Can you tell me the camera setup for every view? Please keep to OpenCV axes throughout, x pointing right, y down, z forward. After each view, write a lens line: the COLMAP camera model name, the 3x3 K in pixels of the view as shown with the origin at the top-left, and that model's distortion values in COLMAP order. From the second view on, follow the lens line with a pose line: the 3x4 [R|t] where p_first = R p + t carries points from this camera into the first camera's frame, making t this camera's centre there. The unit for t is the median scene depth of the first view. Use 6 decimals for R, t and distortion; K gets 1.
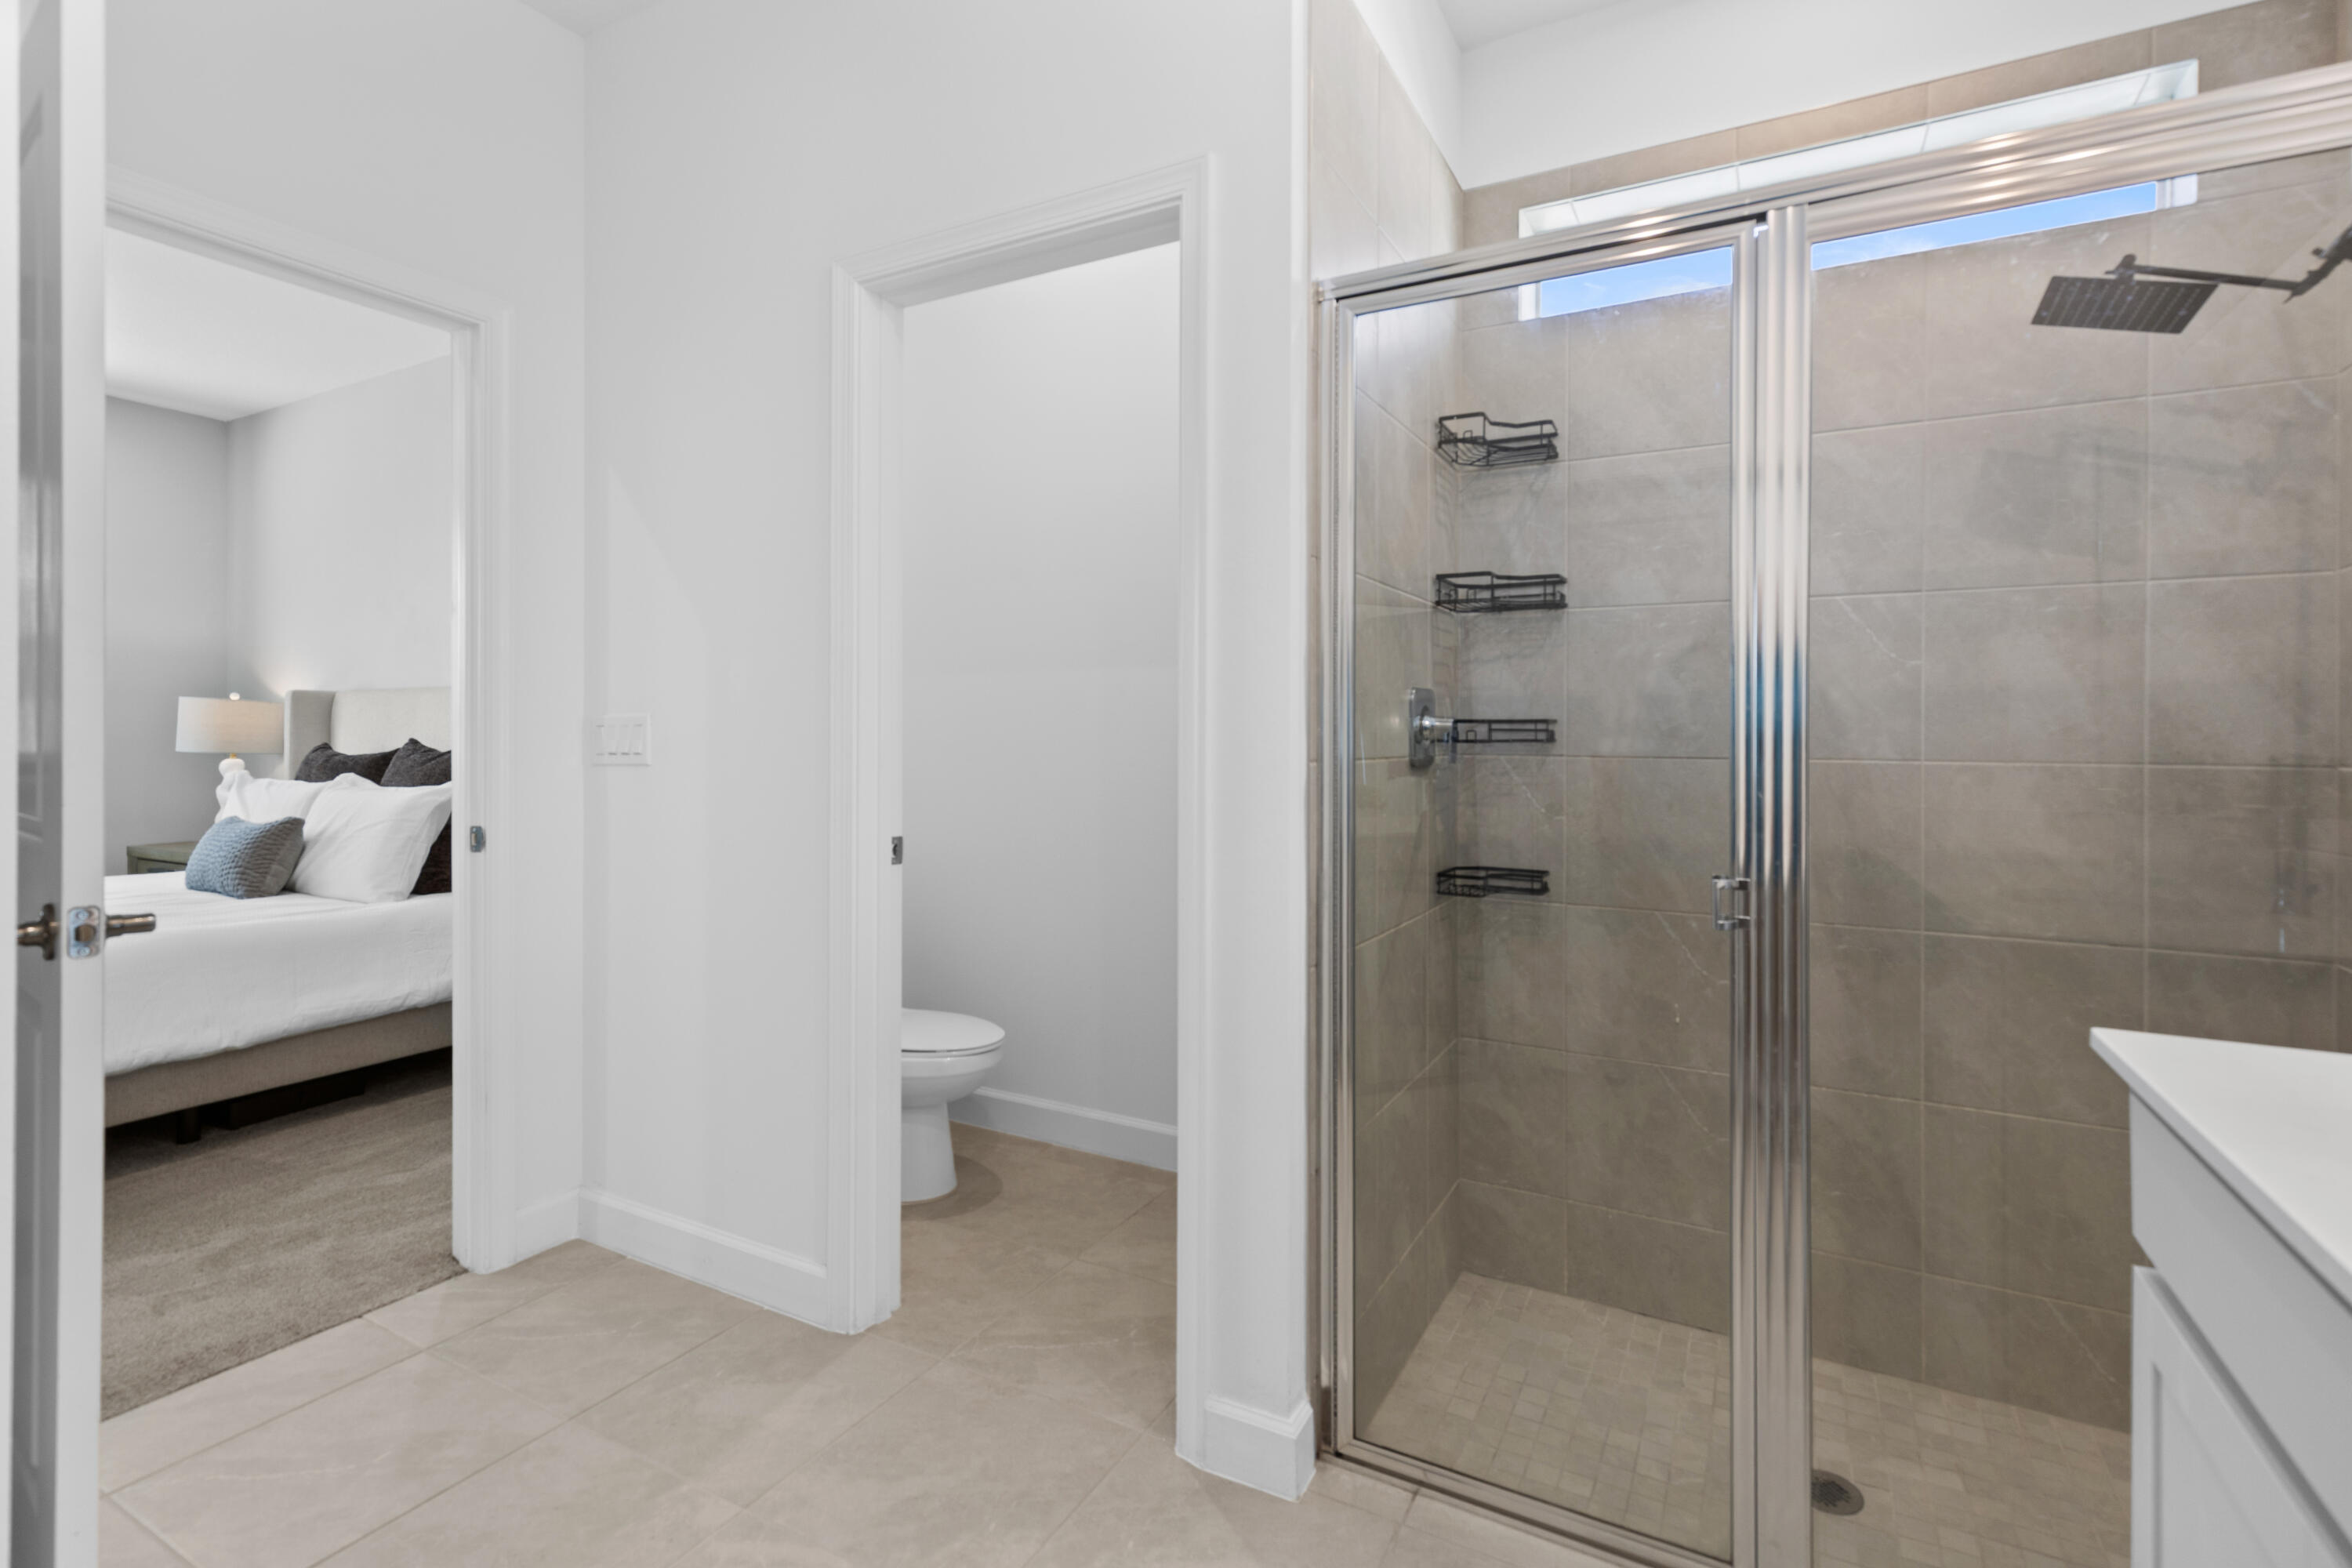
lens RADIAL K [[1074.2, 0, 1217.2], [0, 1074.2, 740.4], [0, 0, 1]] dist [0.010630, -0.001824]
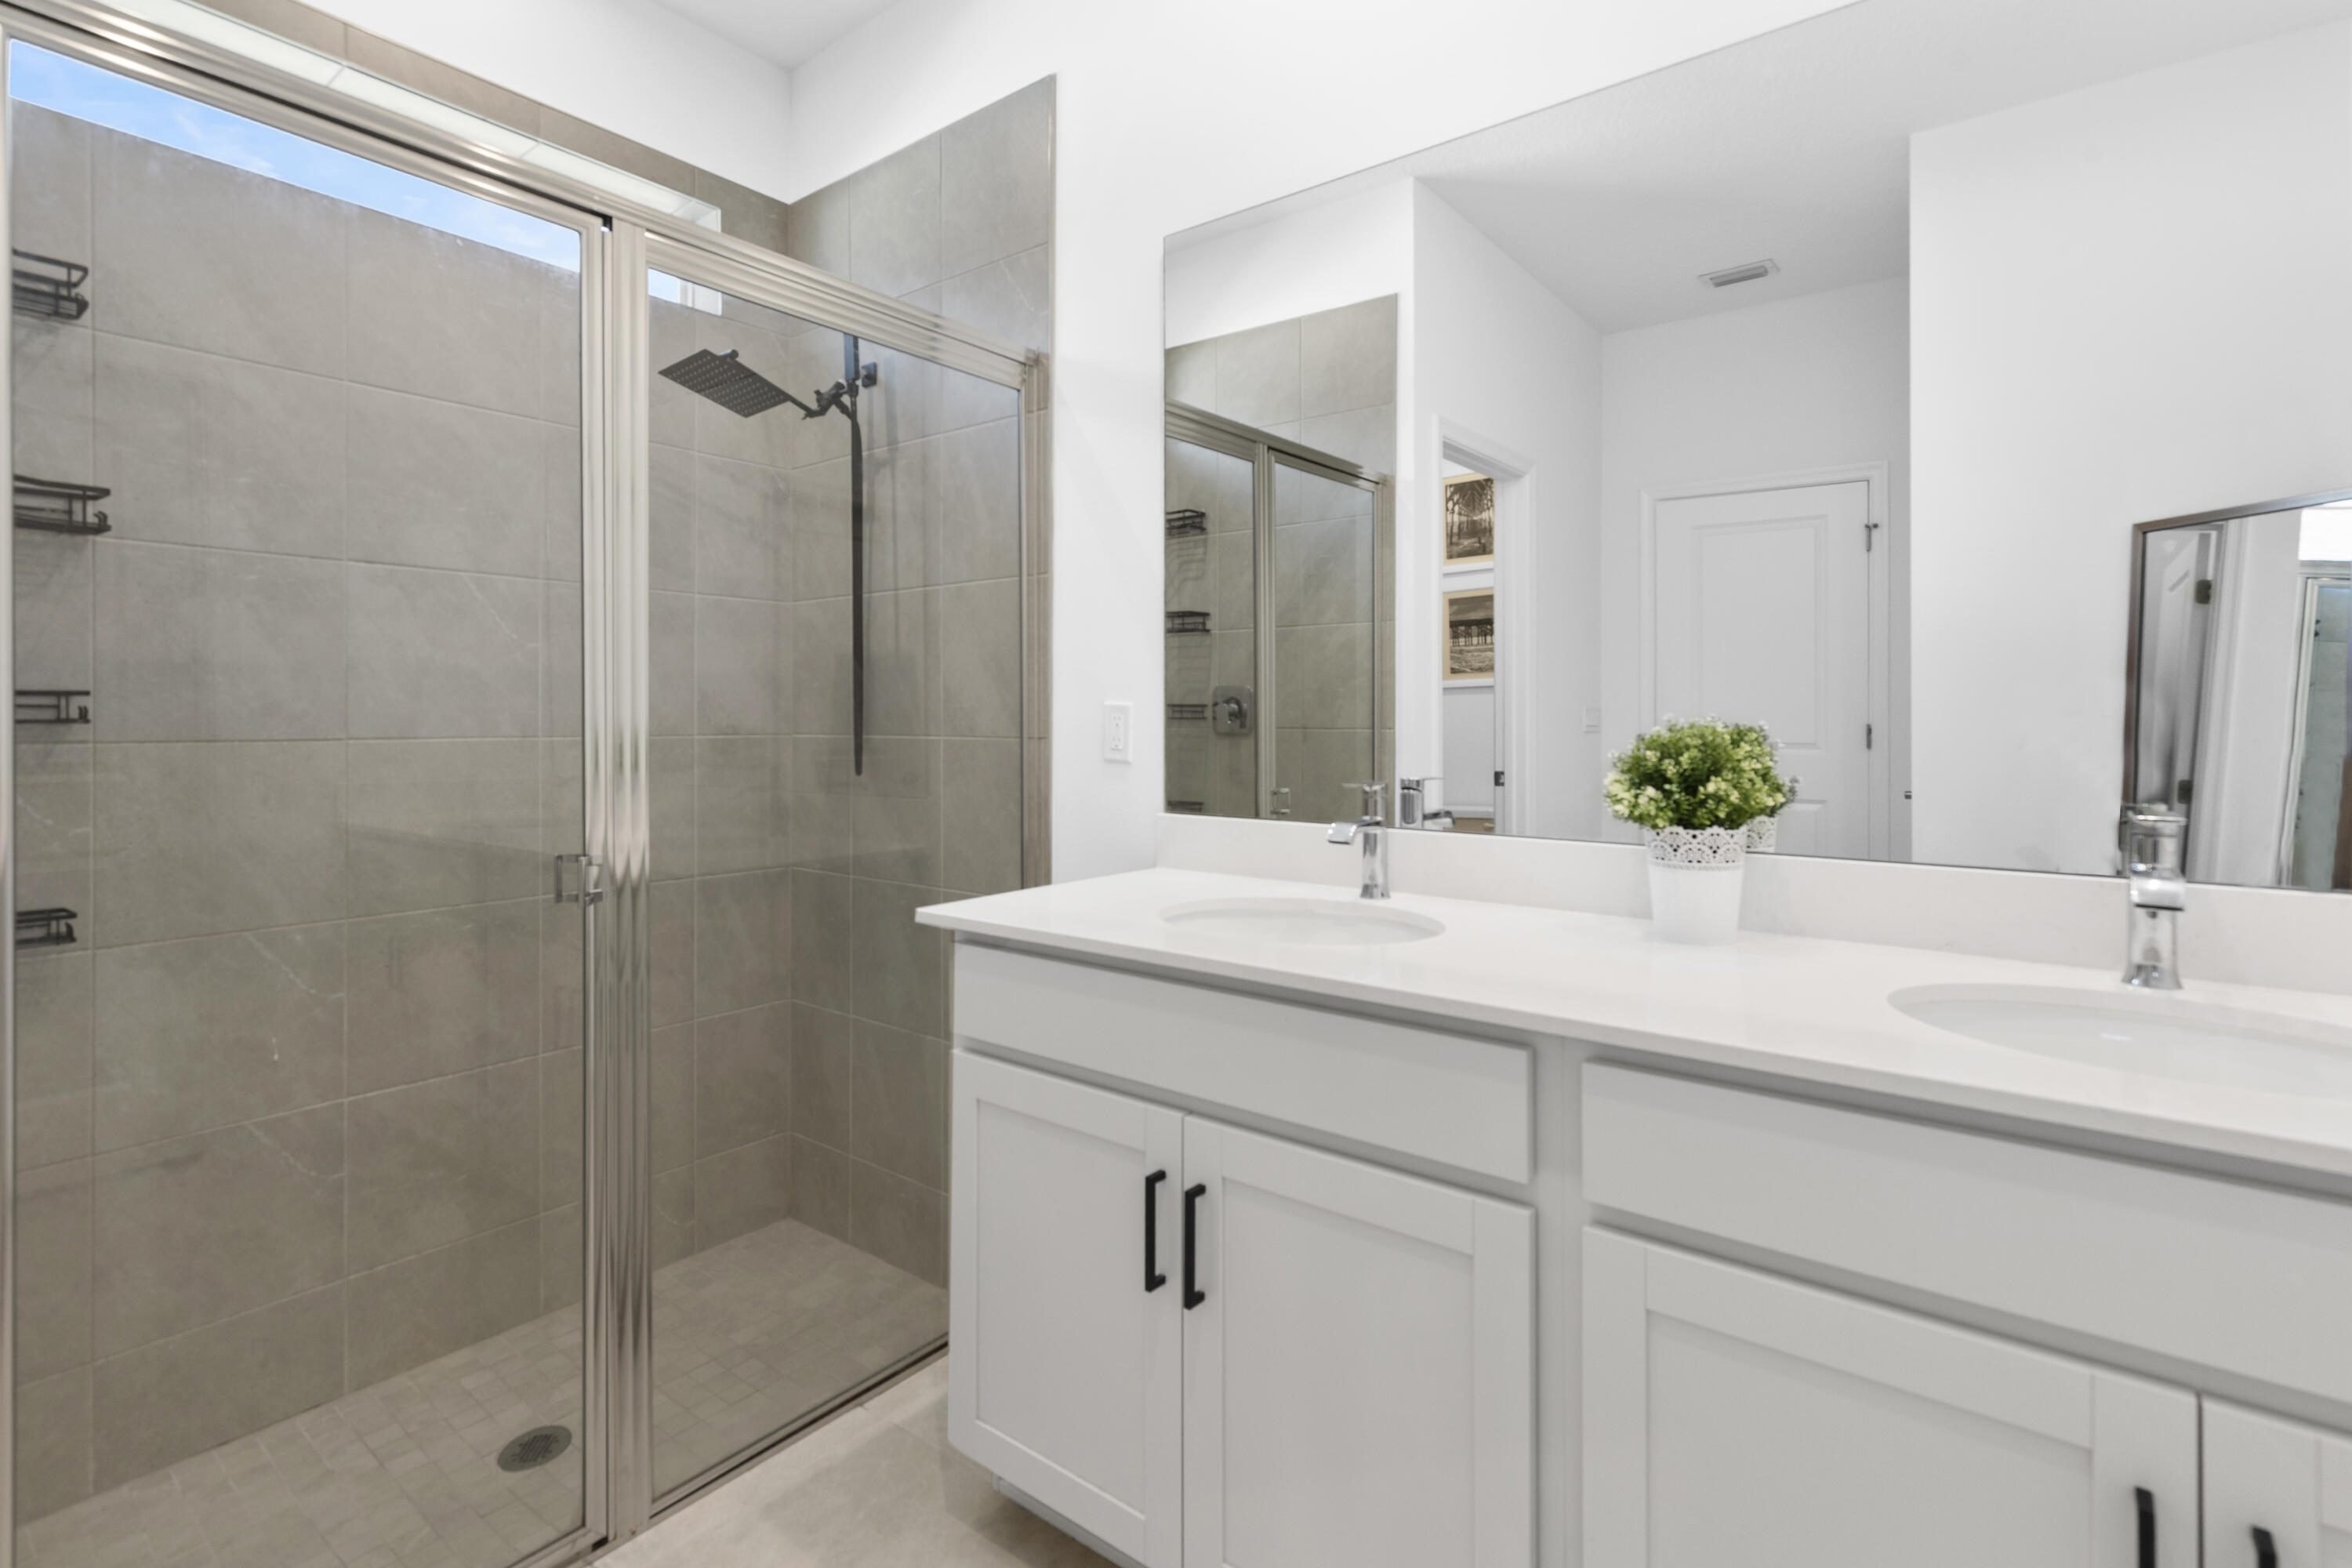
lens RADIAL K [[1074.2, 0, 1220.7], [0, 1074.2, 724.2], [0, 0, 1]] dist [0.010630, -0.001824]
pose [[0.160116, -0.011642, 0.987030, -0.293740], [0.002870, 0.999932, 0.011329, -0.003976], [-0.987094, 0.001018, 0.160138, 0.162293]]
